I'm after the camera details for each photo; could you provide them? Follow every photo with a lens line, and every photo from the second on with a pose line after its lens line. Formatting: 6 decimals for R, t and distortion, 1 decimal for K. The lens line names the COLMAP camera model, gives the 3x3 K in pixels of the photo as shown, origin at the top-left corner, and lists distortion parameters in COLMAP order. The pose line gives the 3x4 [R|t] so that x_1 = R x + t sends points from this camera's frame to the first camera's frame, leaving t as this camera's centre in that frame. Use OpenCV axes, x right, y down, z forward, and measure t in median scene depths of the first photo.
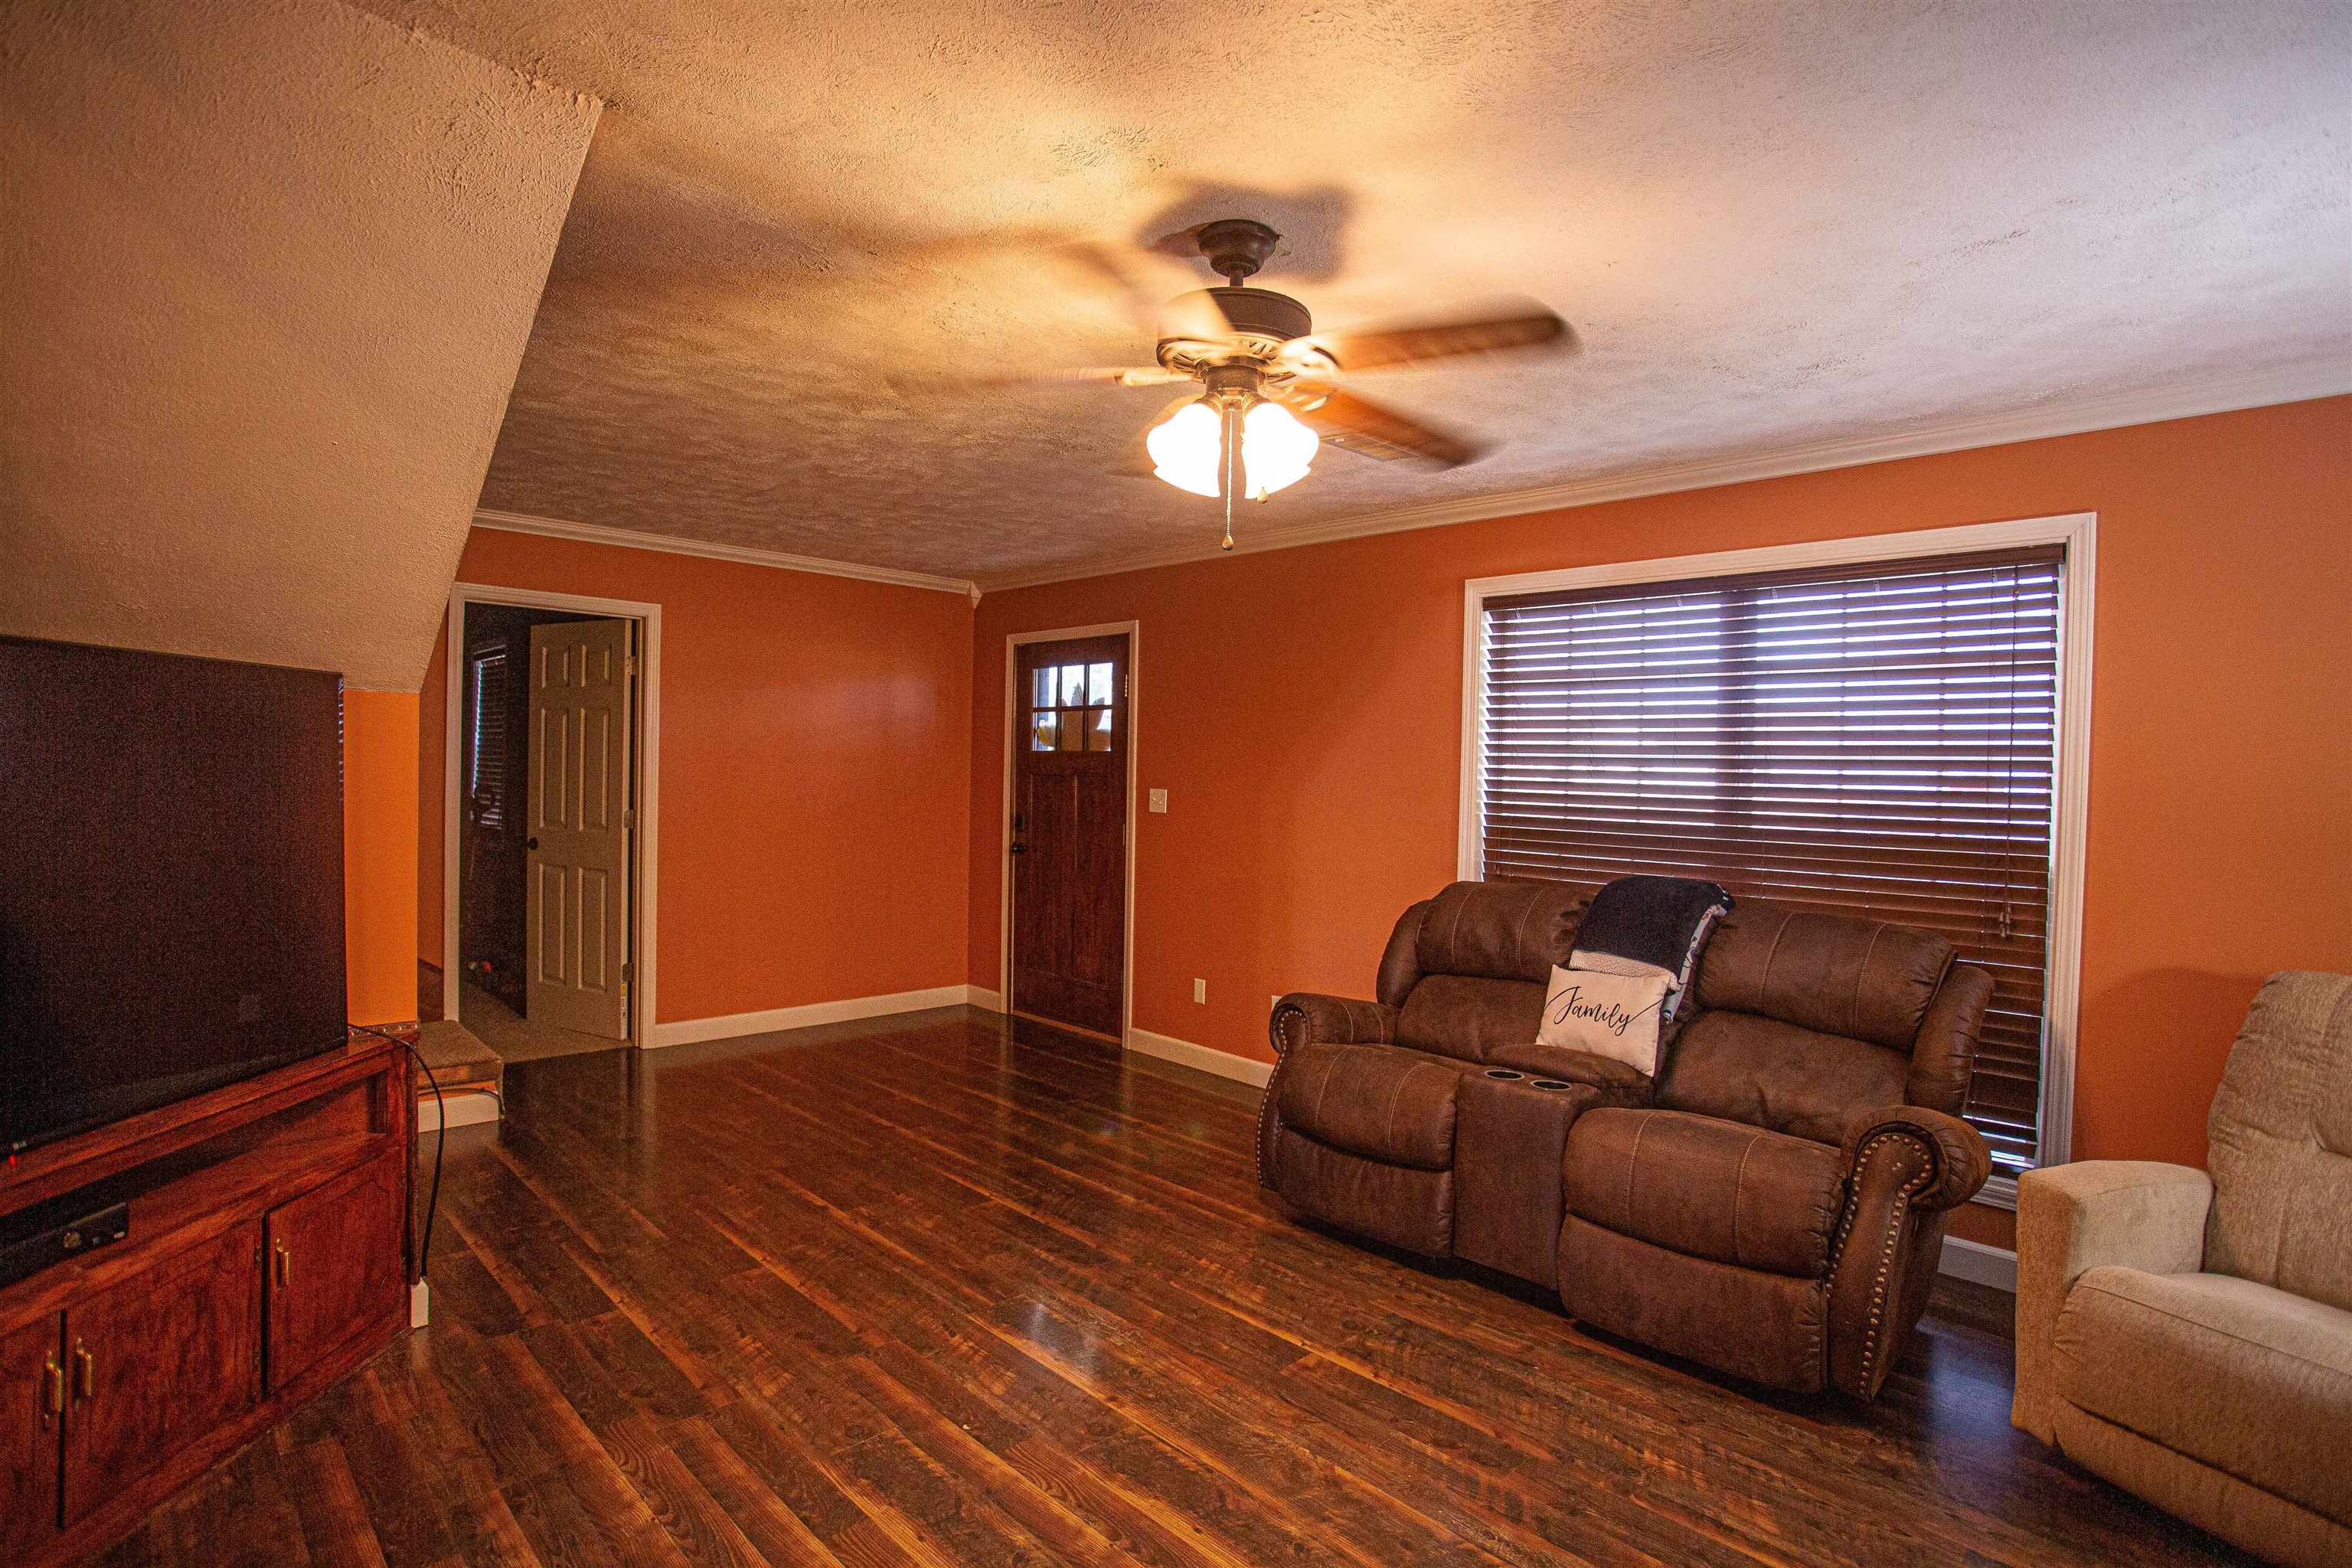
lens RADIAL K [[1145.2, 0, 1181.6], [0, 1145.2, 789.9], [0, 0, 1]] dist [-0.077504, 0.034647]
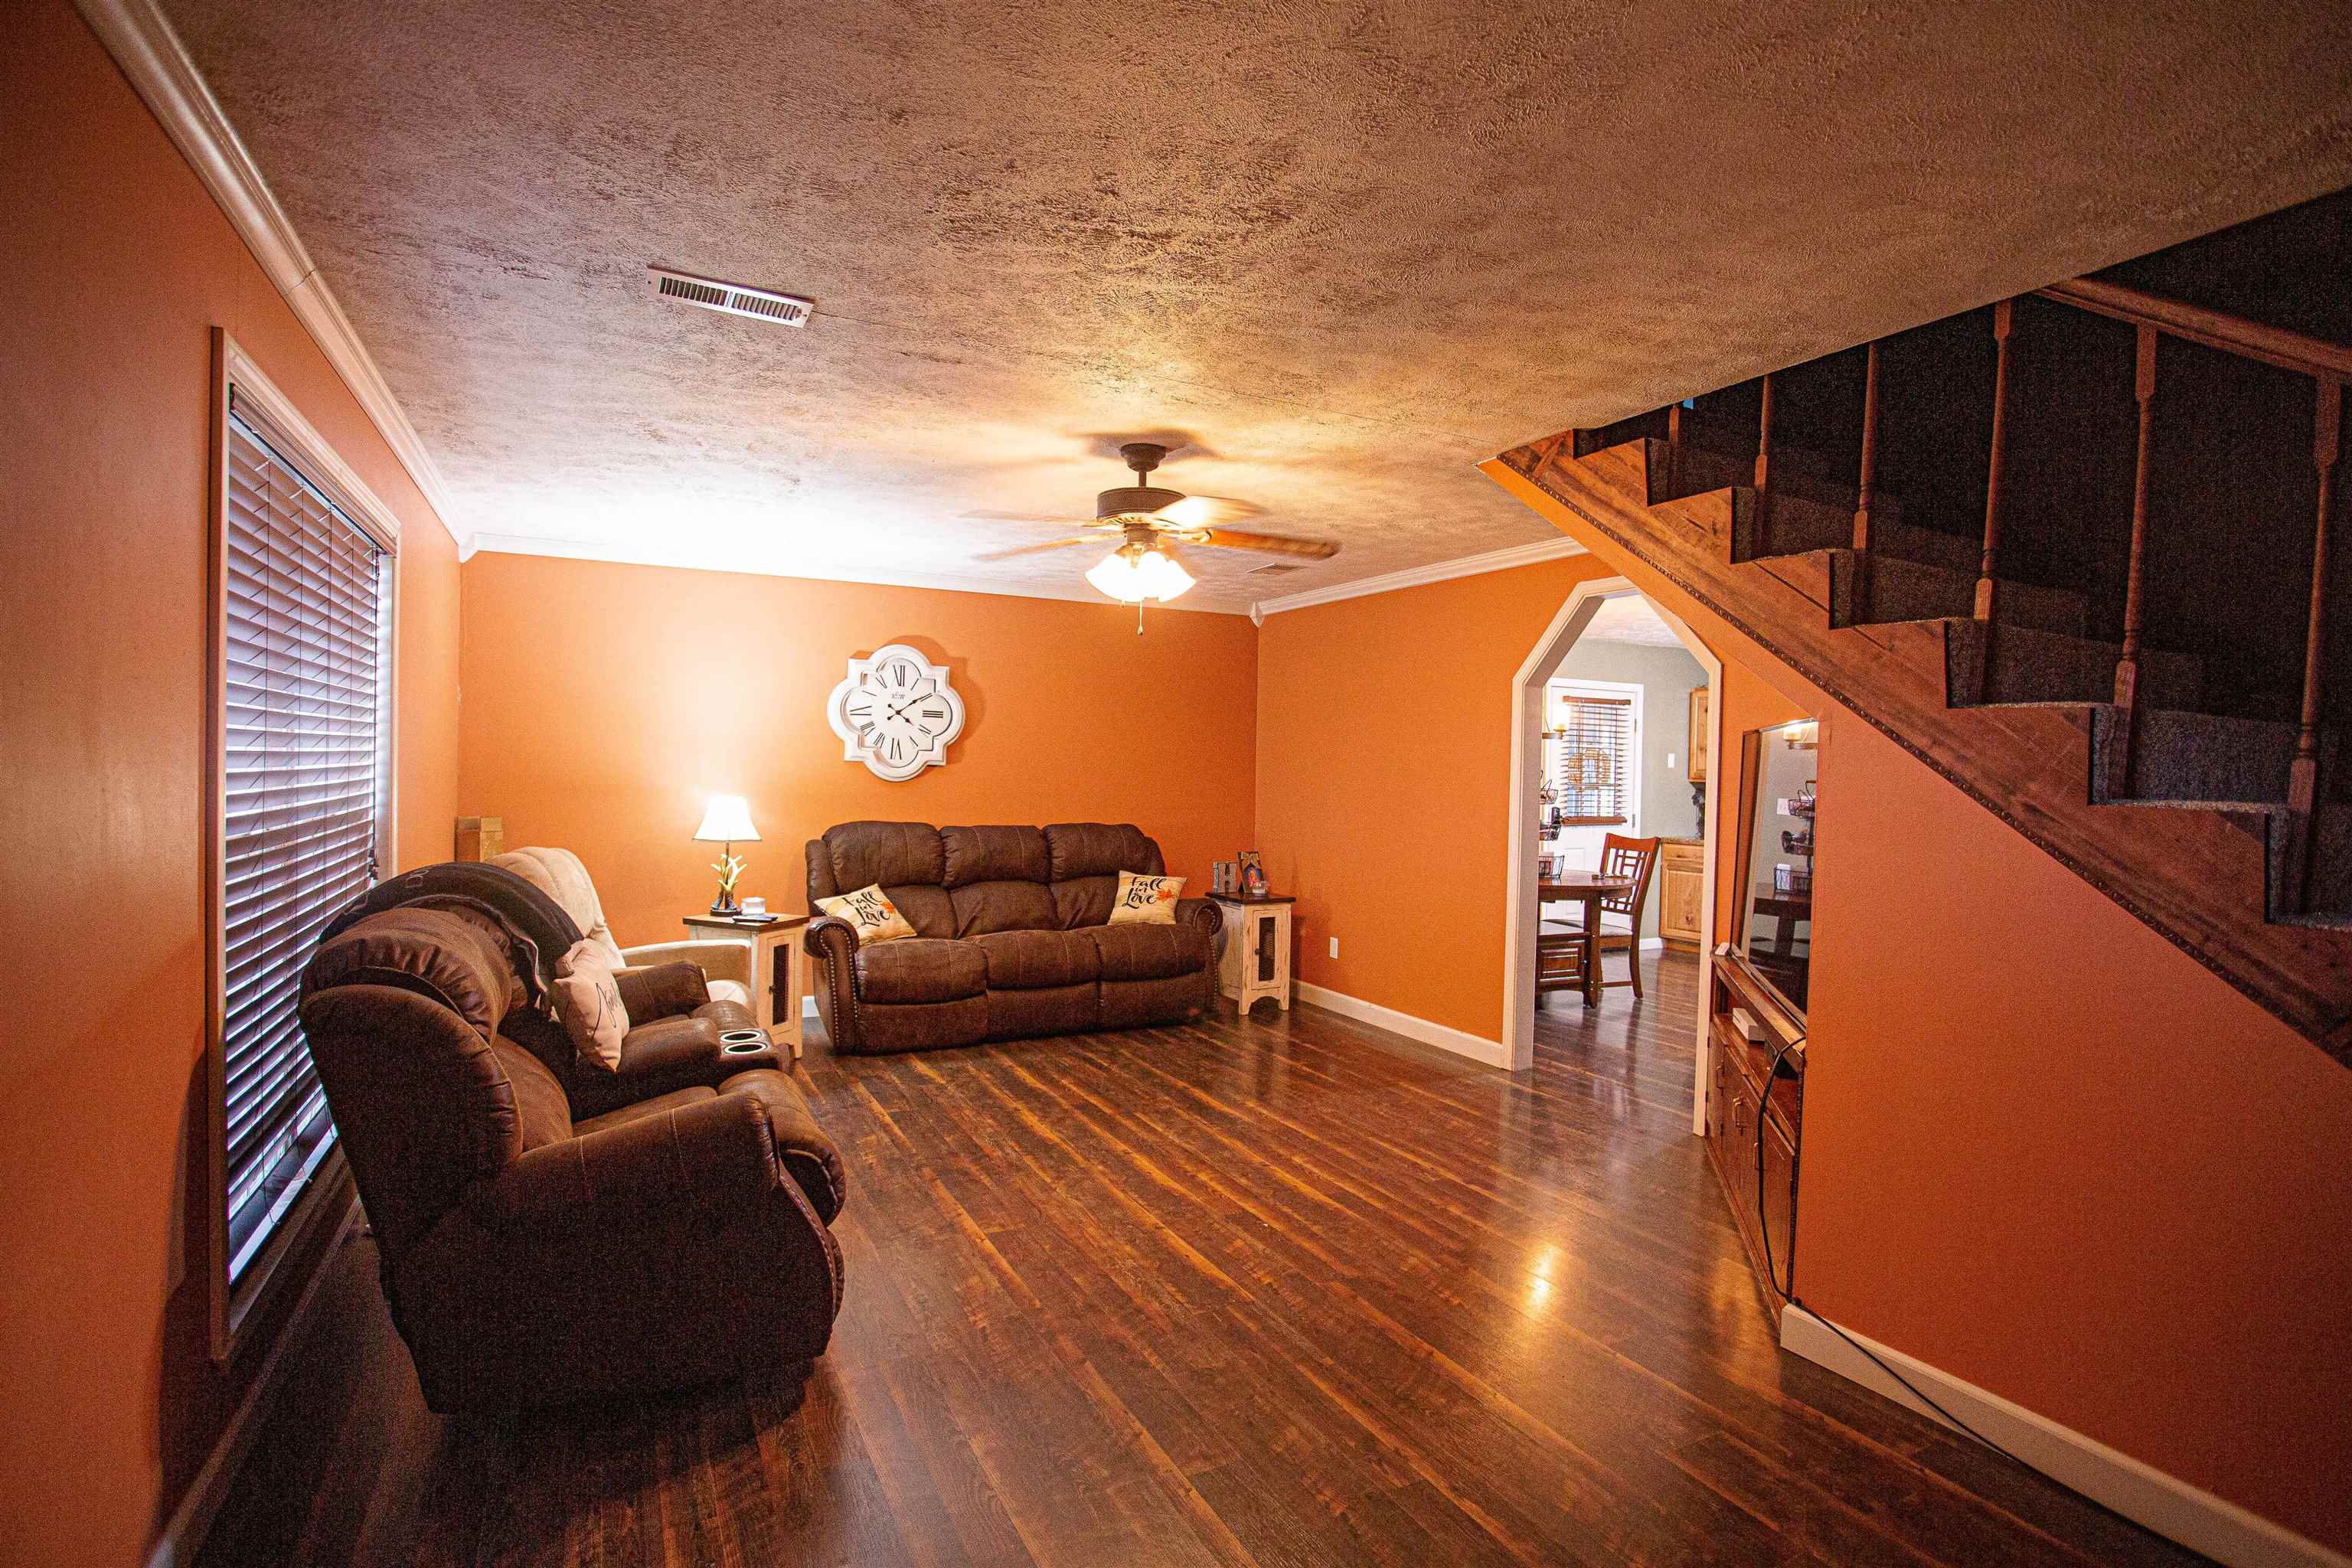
lens RADIAL K [[1145.2, 0, 1181.6], [0, 1145.2, 789.9], [0, 0, 1]] dist [-0.077504, 0.034647]
pose [[-0.951663, -0.054409, 0.302286, -0.502380], [-0.042316, 0.998025, 0.046417, -0.057653], [-0.304215, 0.031382, -0.952086, 2.414858]]
